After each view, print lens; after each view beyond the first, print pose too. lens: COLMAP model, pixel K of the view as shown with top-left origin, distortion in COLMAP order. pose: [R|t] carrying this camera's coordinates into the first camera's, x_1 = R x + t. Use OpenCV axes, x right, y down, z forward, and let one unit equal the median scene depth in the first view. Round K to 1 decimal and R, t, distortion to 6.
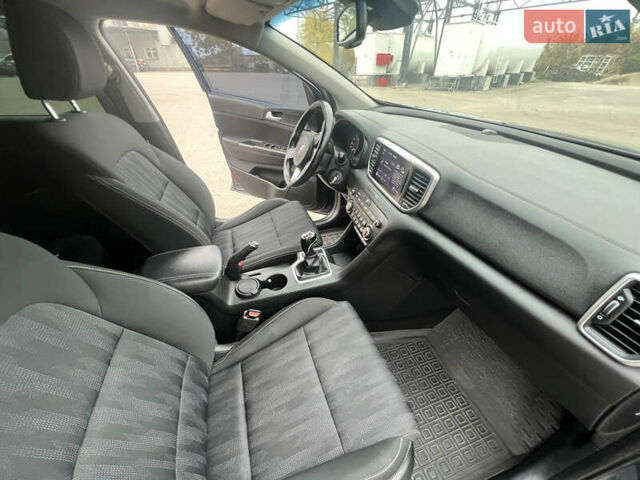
lens RADIAL K [[254.2, 0, 320.7], [0, 254.2, 240.1], [0, 0, 1]] dist [-0.002173, 0.000690]
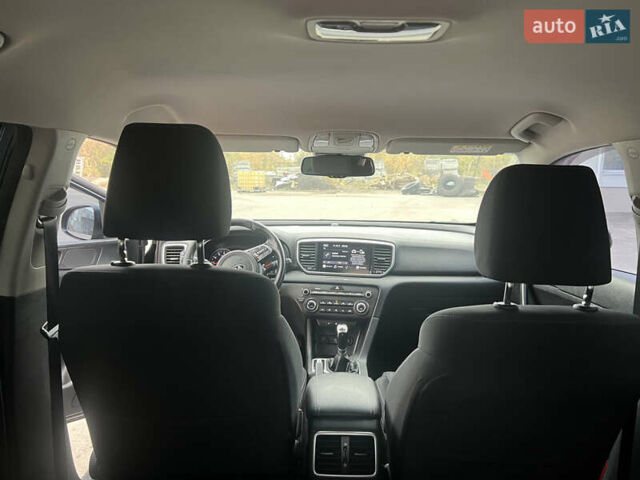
lens RADIAL K [[478.5, 0, 318.0], [0, 478.5, 239.3], [0, 0, 1]] dist [0.058103, -0.061971]
pose [[0.330211, -0.129824, 0.934936, -1.293932], [0.526596, 0.847365, -0.068325, -0.170995], [-0.783362, 0.514896, 0.348175, 0.162875]]
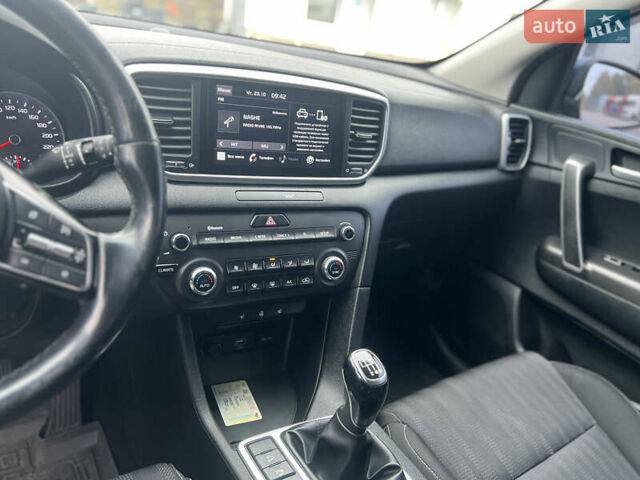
lens RADIAL K [[478.5, 0, 317.1], [0, 478.5, 245.7], [0, 0, 1]] dist [0.058103, -0.061971]
pose [[-0.264189, -0.421228, 0.867624, -0.353910], [0.418022, 0.760689, 0.496598, -0.333305], [-0.869173, 0.493882, -0.024883, 0.706881]]
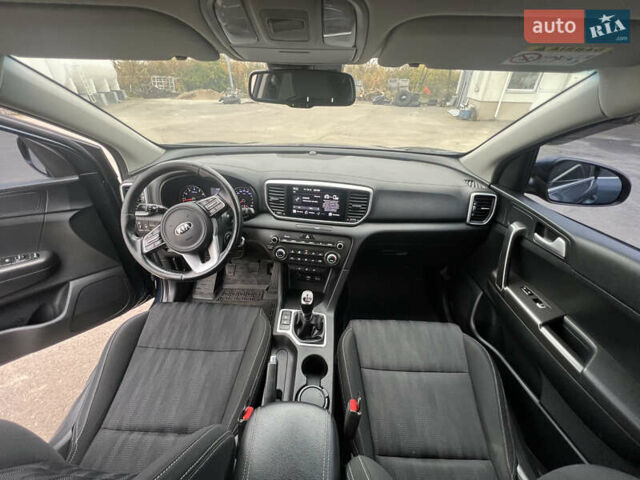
lens RADIAL K [[254.5, 0, 317.1], [0, 254.5, 239.6], [0, 0, 1]] dist [-0.002607, 0.000574]
pose [[0.346091, -0.478213, 0.807176, -0.474346], [0.517896, 0.814766, 0.260653, -0.287915], [-0.782307, 0.327824, 0.529648, 0.303982]]
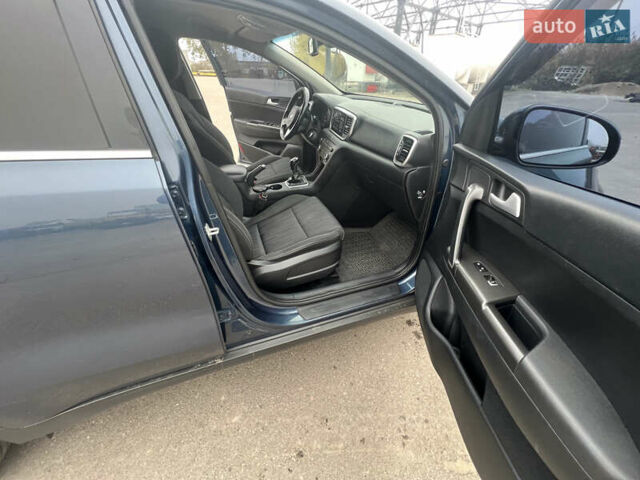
lens RADIAL K [[254.5, 0, 320.3], [0, 254.5, 240.0], [0, 0, 1]] dist [-0.002607, 0.000574]
pose [[0.999734, 0.000392, 0.023043, 0.065607], [0.000051, 0.999815, -0.019231, 0.408096], [-0.023047, 0.019227, 0.999549, -0.542908]]
